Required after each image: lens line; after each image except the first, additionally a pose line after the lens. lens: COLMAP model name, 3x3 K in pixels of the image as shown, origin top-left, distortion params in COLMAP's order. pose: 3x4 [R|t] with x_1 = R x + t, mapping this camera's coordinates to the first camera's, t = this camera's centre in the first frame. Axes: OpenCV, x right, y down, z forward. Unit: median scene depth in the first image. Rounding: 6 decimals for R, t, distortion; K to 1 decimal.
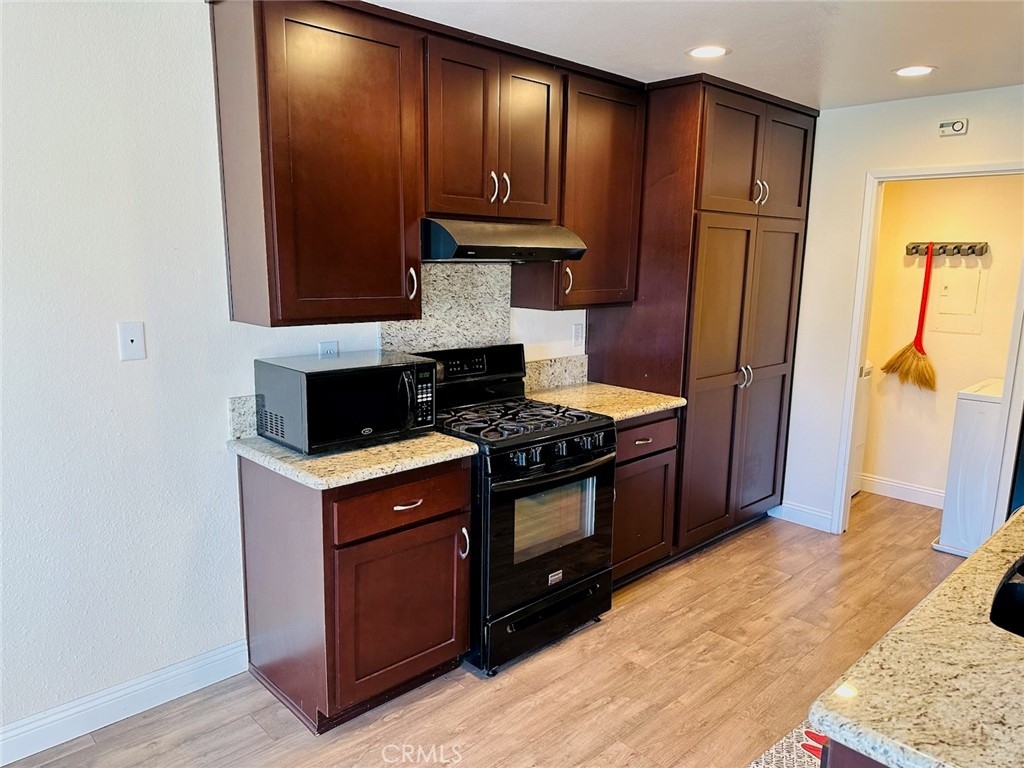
lens RADIAL K [[714.8, 0, 511.1], [0, 714.8, 392.2], [0, 0, 1]] dist [0.059401, -0.083210]
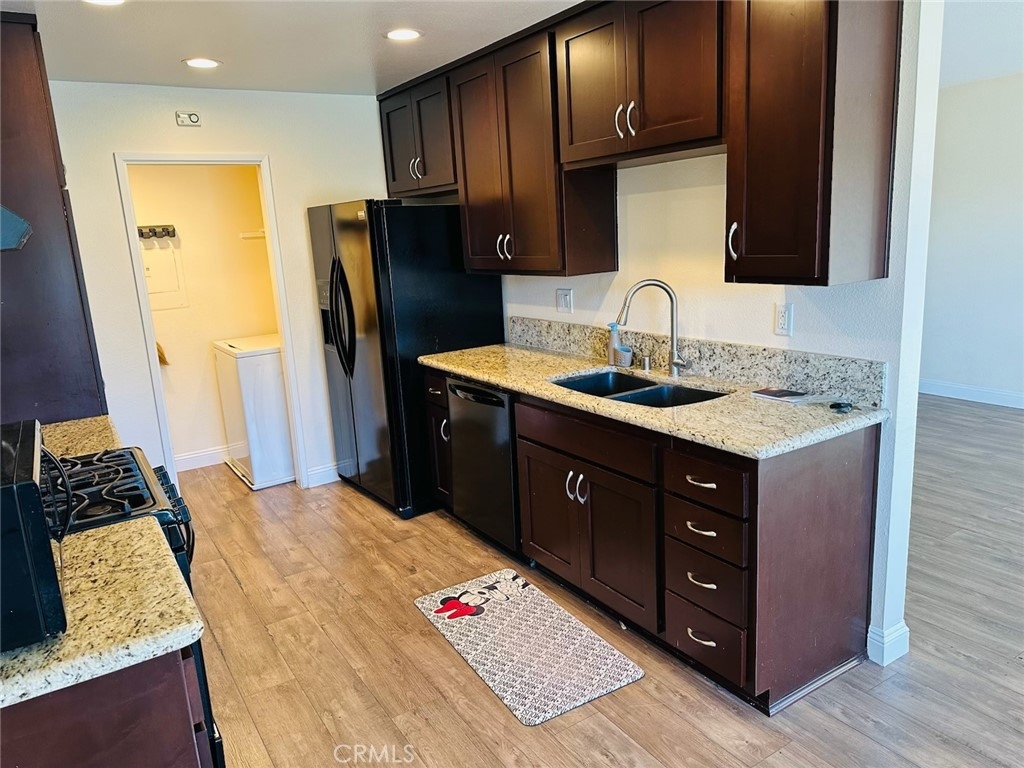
lens RADIAL K [[714.8, 0, 509.1], [0, 714.8, 384.5], [0, 0, 1]] dist [0.059401, -0.083210]
pose [[0.186230, -0.232008, 0.954720, -0.553538], [0.237011, 0.953631, 0.185511, -0.084715], [-0.953490, 0.191732, 0.232583, 0.439859]]
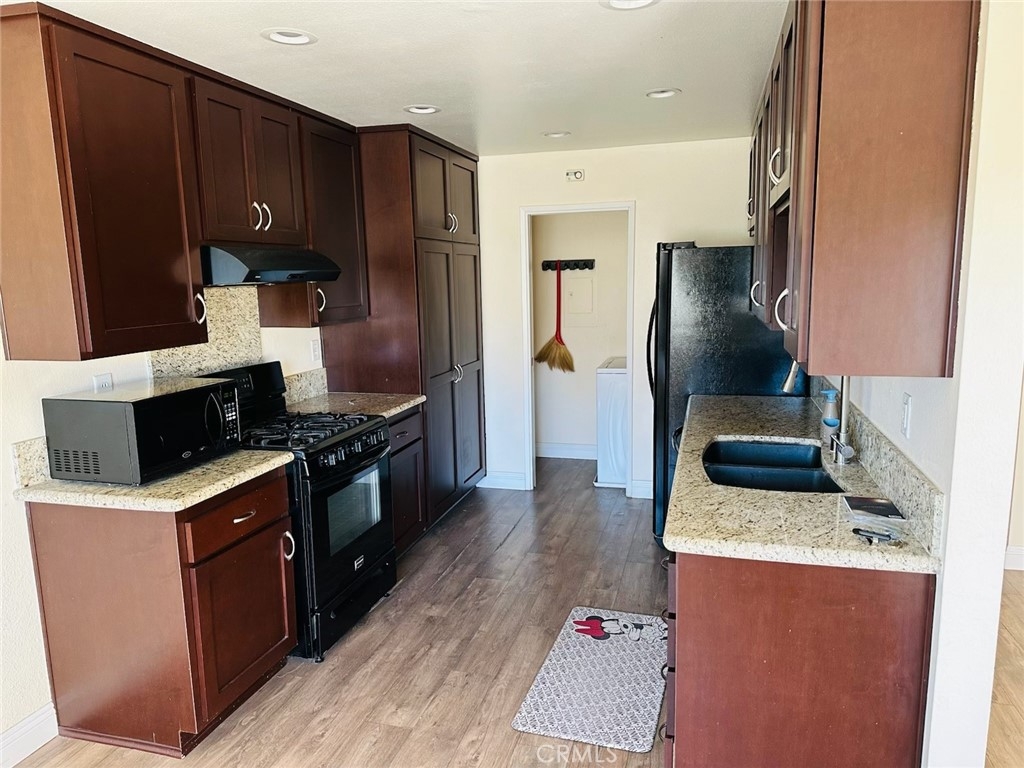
lens RADIAL K [[714.8, 0, 524.5], [0, 714.8, 392.1], [0, 0, 1]] dist [0.059401, -0.083210]
pose [[0.847710, -0.113681, 0.518136, -0.272665], [0.125159, 0.992053, 0.012890, 0.011279], [-0.515483, 0.053923, 0.855201, -0.114339]]
